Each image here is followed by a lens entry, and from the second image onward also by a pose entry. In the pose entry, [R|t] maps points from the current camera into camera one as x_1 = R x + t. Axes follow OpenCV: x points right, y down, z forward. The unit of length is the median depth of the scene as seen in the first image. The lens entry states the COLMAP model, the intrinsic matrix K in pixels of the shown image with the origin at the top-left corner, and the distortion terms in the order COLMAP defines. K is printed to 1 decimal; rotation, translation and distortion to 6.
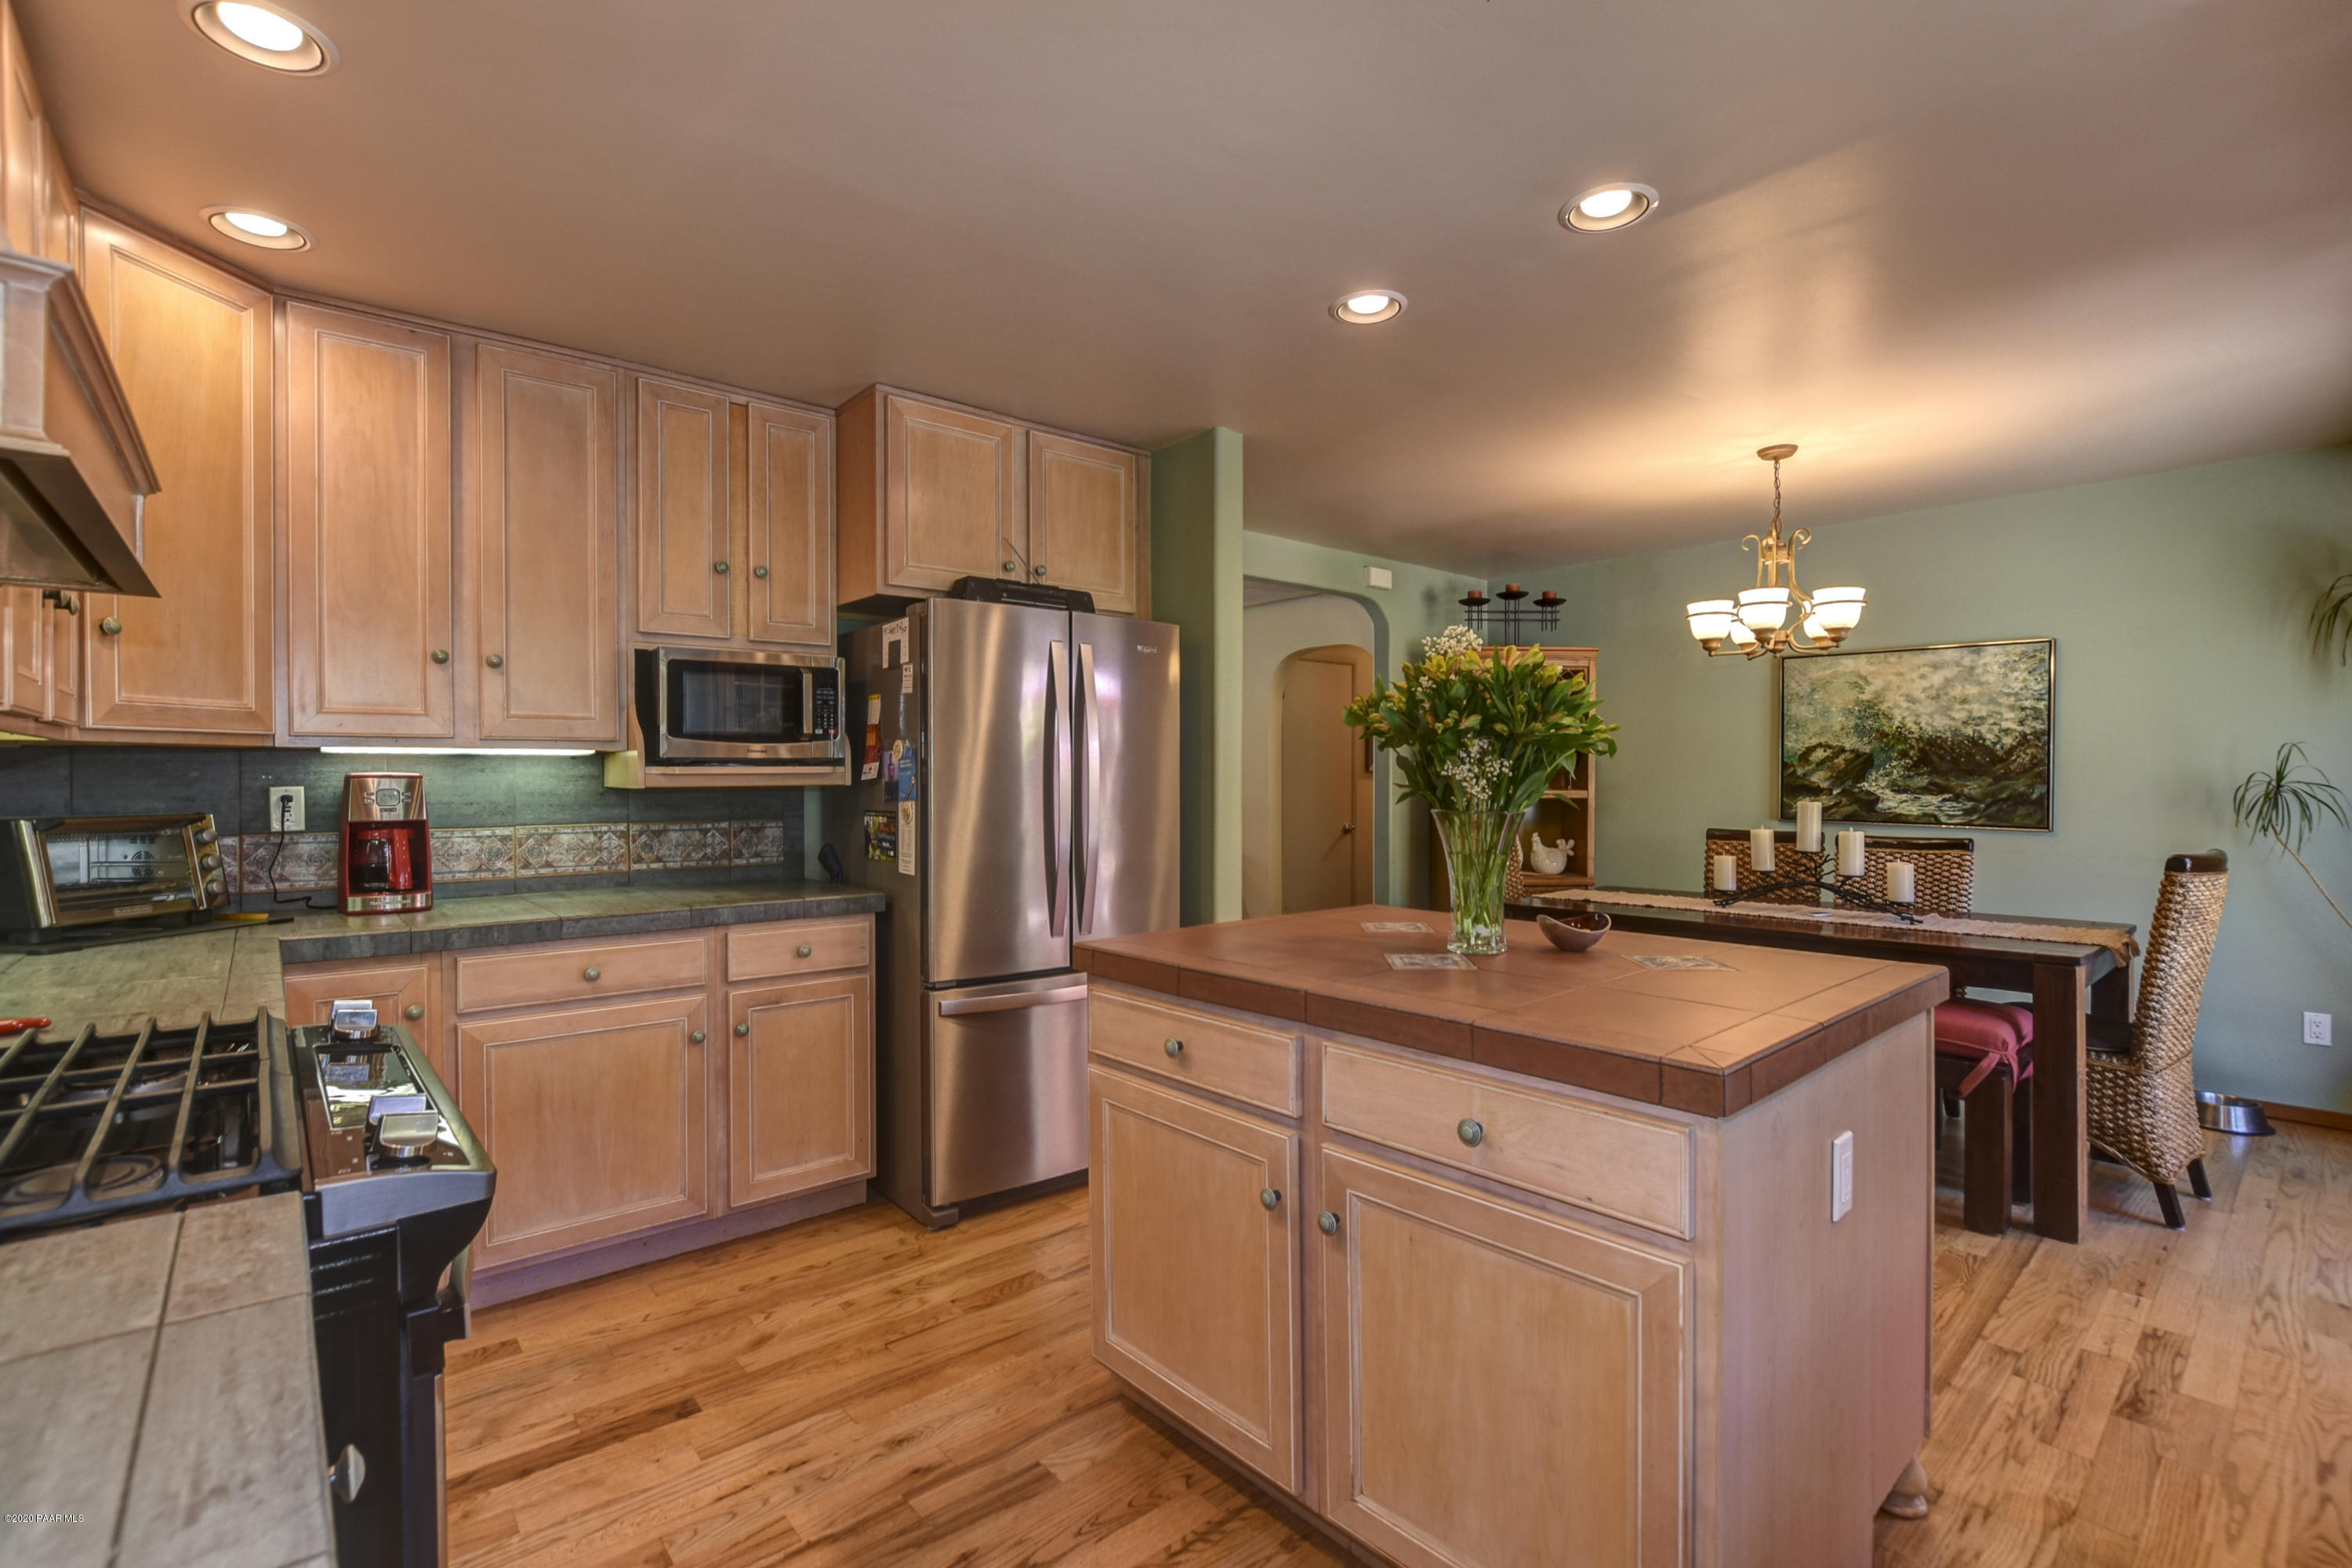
lens RADIAL K [[1048.9, 0, 1177.4], [0, 1048.9, 780.0], [0, 0, 1]] dist [-0.015034, 0.000713]
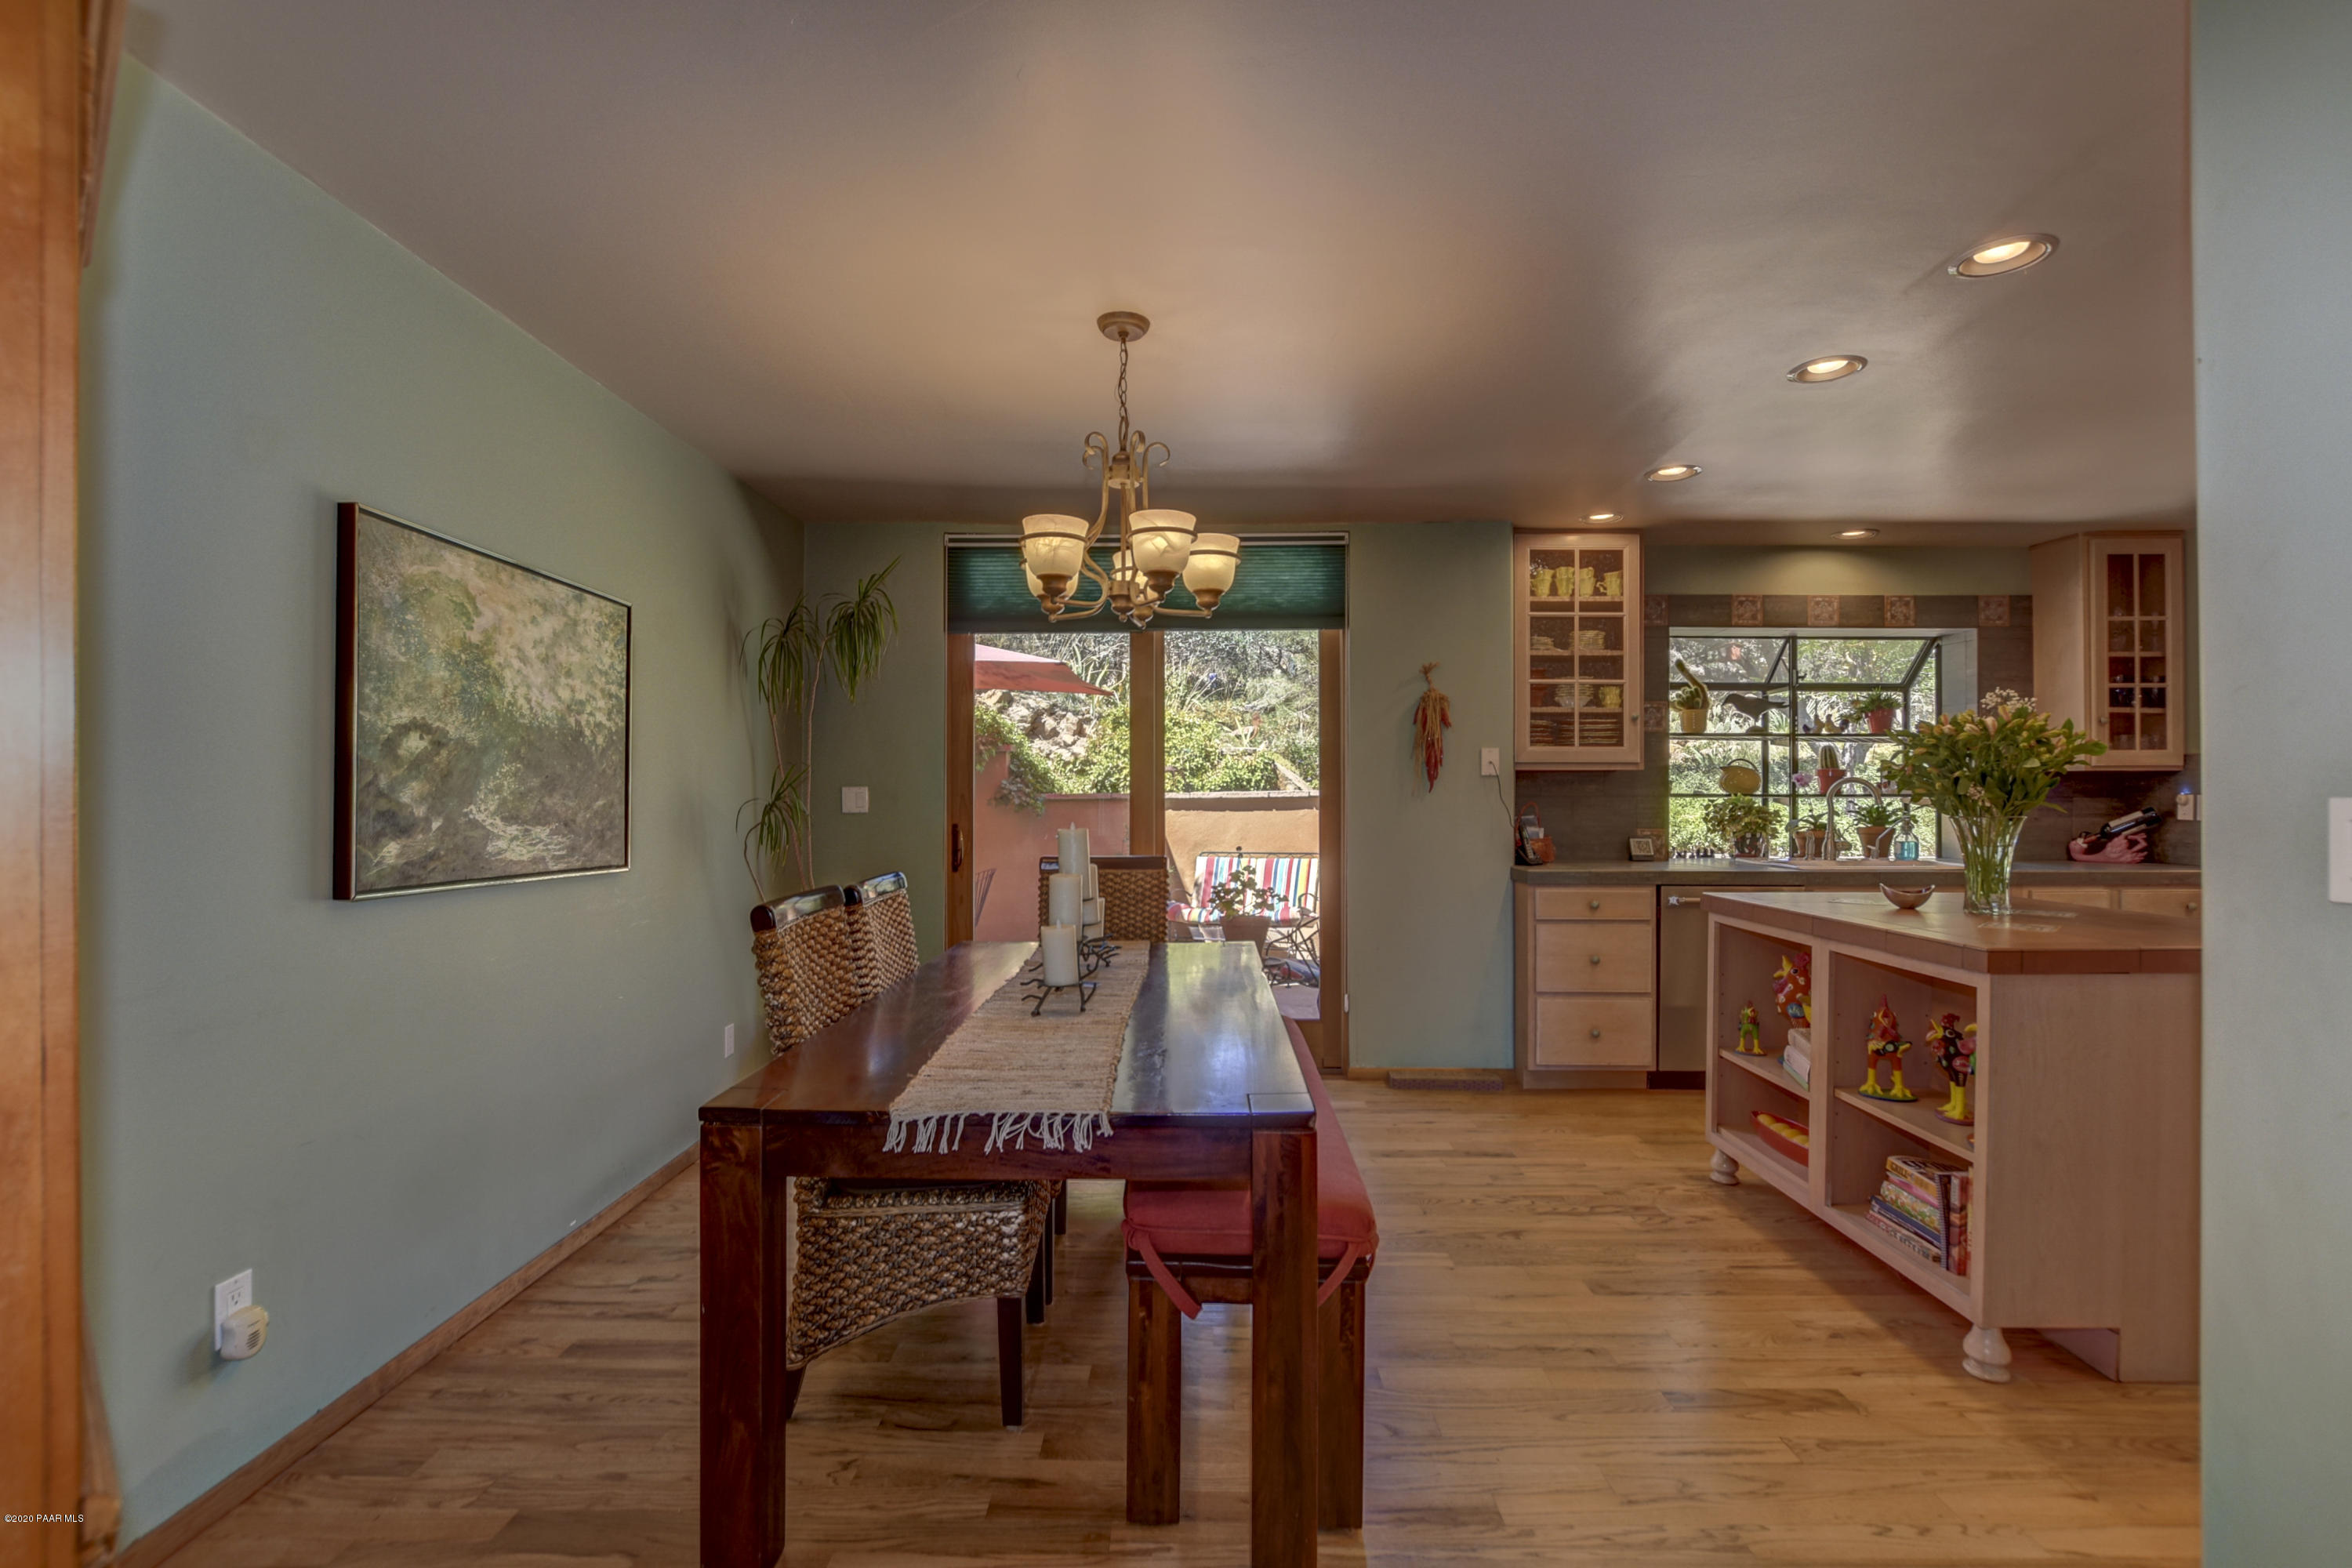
lens RADIAL K [[1048.9, 0, 1174.9], [0, 1048.9, 789.2], [0, 0, 1]] dist [-0.015034, 0.000713]
pose [[-0.746779, 0.006121, 0.665044, 0.067262], [0.003176, 0.999979, -0.005638, -0.001343], [-0.665065, -0.002098, -0.746783, 1.185796]]
